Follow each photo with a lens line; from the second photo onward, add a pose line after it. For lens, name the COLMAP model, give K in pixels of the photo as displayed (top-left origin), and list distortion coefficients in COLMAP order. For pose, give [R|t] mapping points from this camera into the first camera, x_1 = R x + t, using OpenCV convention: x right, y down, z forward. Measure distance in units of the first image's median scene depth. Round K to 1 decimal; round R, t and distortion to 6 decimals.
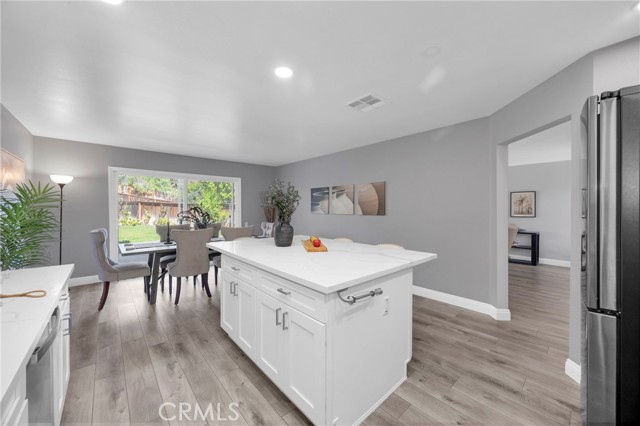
lens RADIAL K [[240.8, 0, 318.8], [0, 240.8, 212.2], [0, 0, 1]] dist [-0.001022, 0.000059]
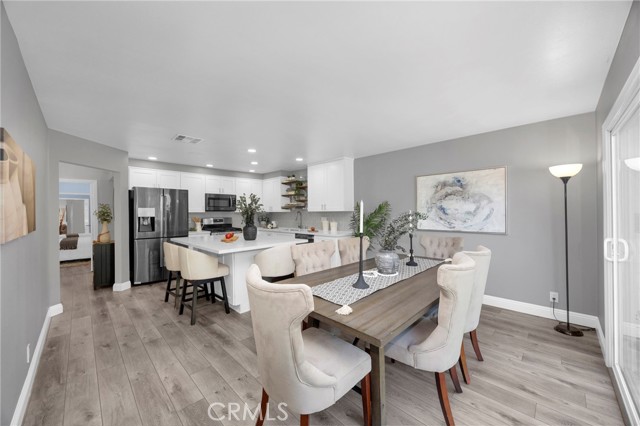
lens RADIAL K [[240.8, 0, 318.8], [0, 240.8, 212.2], [0, 0, 1]] dist [-0.001022, 0.000059]
pose [[-0.998330, 0.009329, -0.057006, -0.241696], [0.008436, 0.999838, 0.015896, -0.025743], [0.057145, 0.015388, -0.998247, 1.255697]]
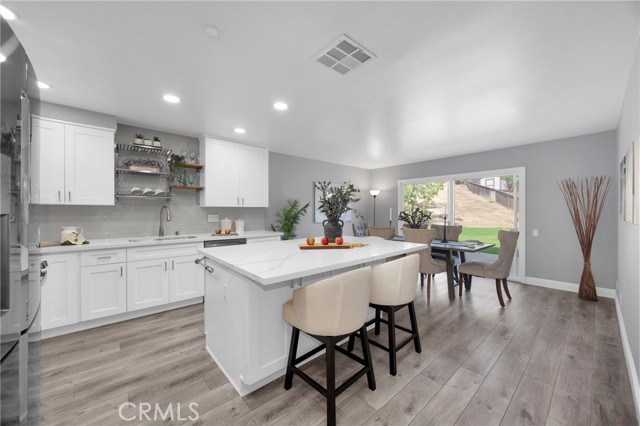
lens RADIAL K [[240.8, 0, 318.8], [0, 240.8, 212.2], [0, 0, 1]] dist [-0.001022, 0.000059]
pose [[-0.013582, 0.004682, -0.999897, 0.471177], [-0.014800, 0.999879, 0.004883, -0.002712], [0.999798, 0.014865, -0.013511, 0.484330]]
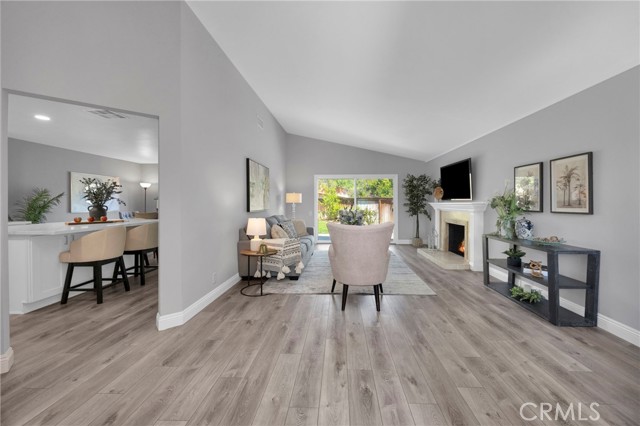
lens RADIAL K [[250.5, 0, 333.5], [0, 250.5, 204.6], [0, 0, 1]] dist [-0.001454, -0.000063]
pose [[0.729868, 0.001316, -0.683587, 1.024277], [-0.007899, 0.999948, -0.006509, 0.012662], [0.683543, 0.010150, 0.729840, 0.440423]]
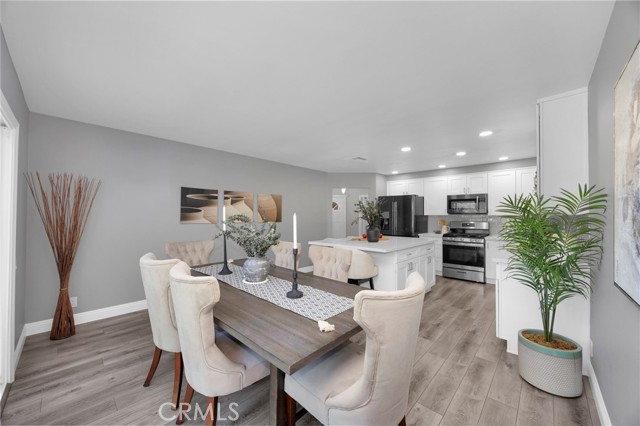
lens RADIAL K [[240.8, 0, 318.8], [0, 240.8, 212.2], [0, 0, 1]] dist [-0.001022, 0.000059]
pose [[-0.084216, 0.011164, 0.996385, -0.818757], [0.008480, 0.999909, -0.010487, -0.018929], [-0.996411, 0.007566, -0.084303, 0.743647]]
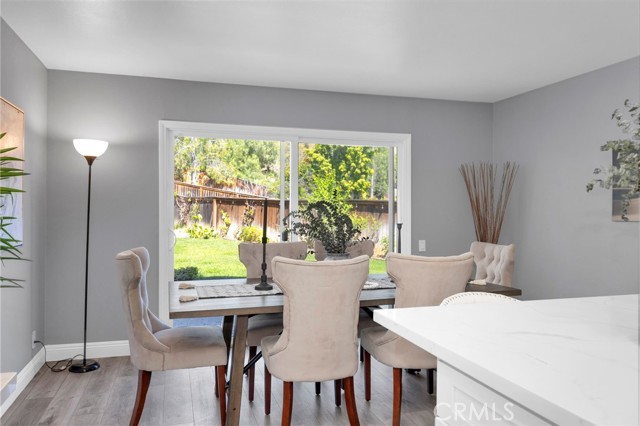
lens RADIAL K [[480.5, 0, 320.0], [0, 480.5, 213.0], [0, 0, 1]] dist [-0.002627, -0.001222]
pose [[0.910541, 0.005710, -0.413379, -0.146243], [-0.010231, 0.999910, -0.008723, 0.004068], [0.413291, 0.012172, 0.910517, 0.212524]]
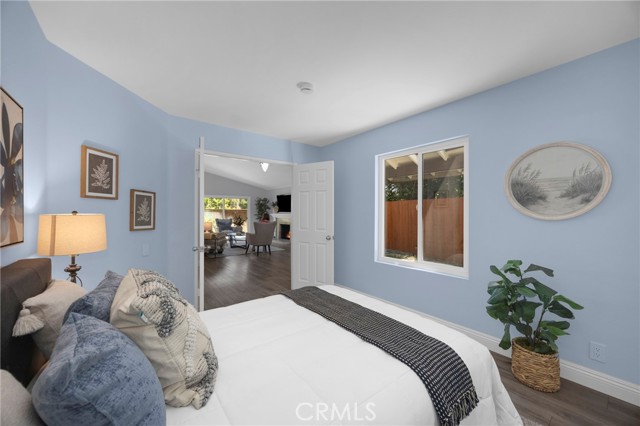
lens RADIAL K [[240.8, 0, 318.8], [0, 240.8, 212.2], [0, 0, 1]] dist [-0.001022, 0.000059]
pose [[0.998261, -0.002783, -0.058882, 1.091469], [0.001650, 0.999813, -0.019272, 0.019799], [0.058925, 0.019142, 0.998079, -0.532916]]
